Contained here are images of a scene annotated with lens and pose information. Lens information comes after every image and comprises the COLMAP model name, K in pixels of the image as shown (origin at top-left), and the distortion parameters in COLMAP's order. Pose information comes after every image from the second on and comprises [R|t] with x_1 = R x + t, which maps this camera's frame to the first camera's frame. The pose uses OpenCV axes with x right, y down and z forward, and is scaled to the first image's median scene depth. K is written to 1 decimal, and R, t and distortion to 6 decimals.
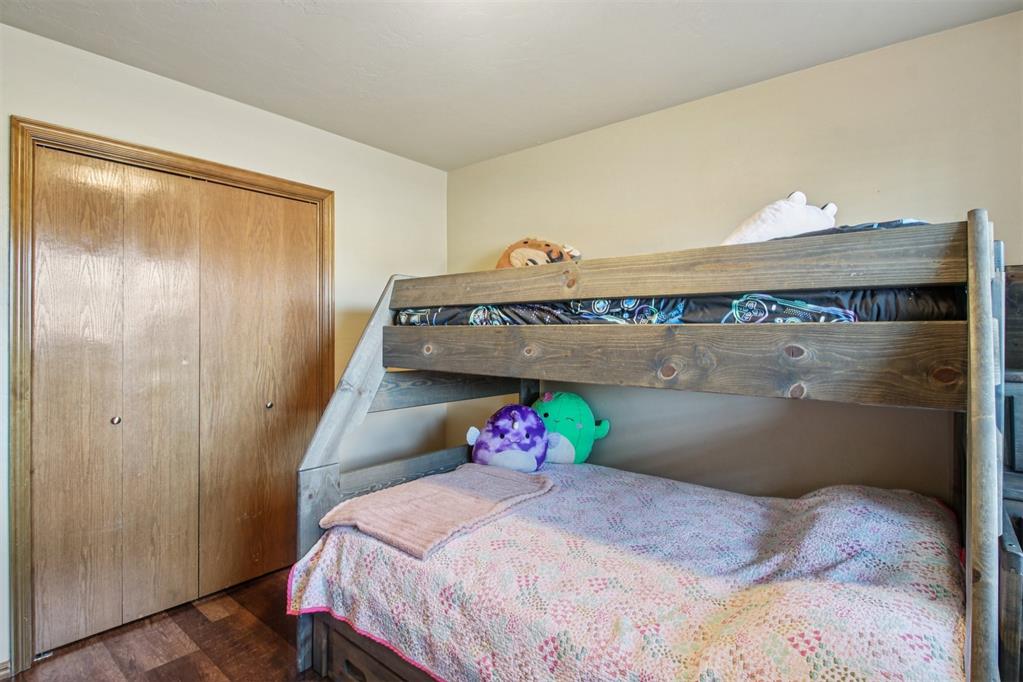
lens RADIAL K [[481.2, 0, 506.9], [0, 481.2, 335.7], [0, 0, 1]] dist [0.001527, -0.001360]
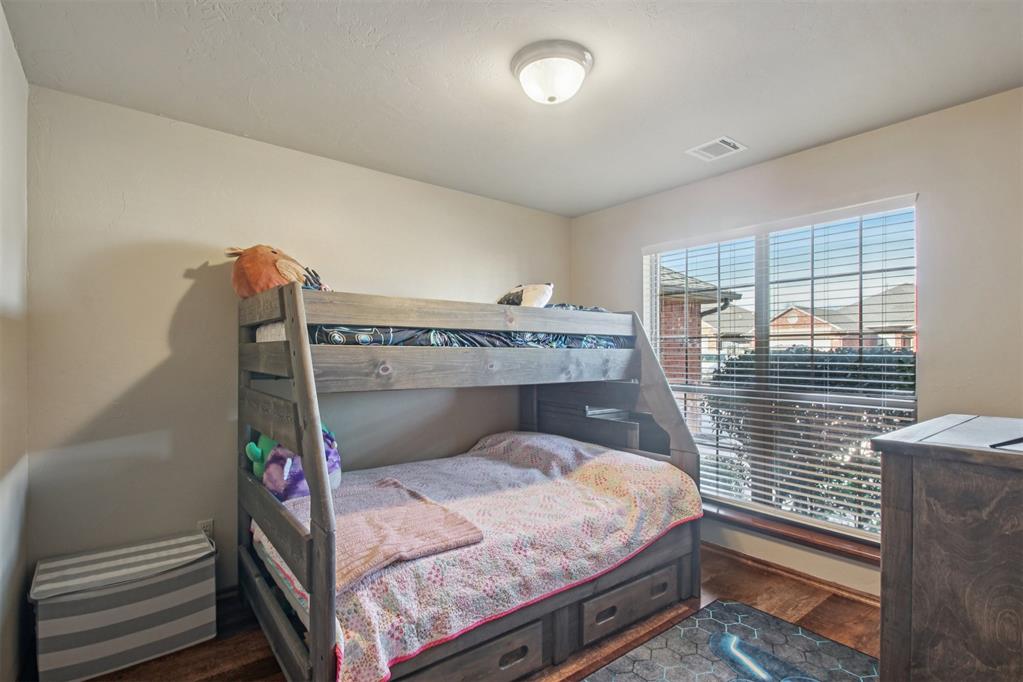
lens RADIAL K [[481.2, 0, 504.4], [0, 481.2, 346.9], [0, 0, 1]] dist [0.001527, -0.001360]
pose [[0.250318, 0.003964, 0.968156, -1.285030], [-0.000872, 0.999992, -0.003869, -0.018163], [-0.968163, 0.000124, 0.250320, 0.617786]]
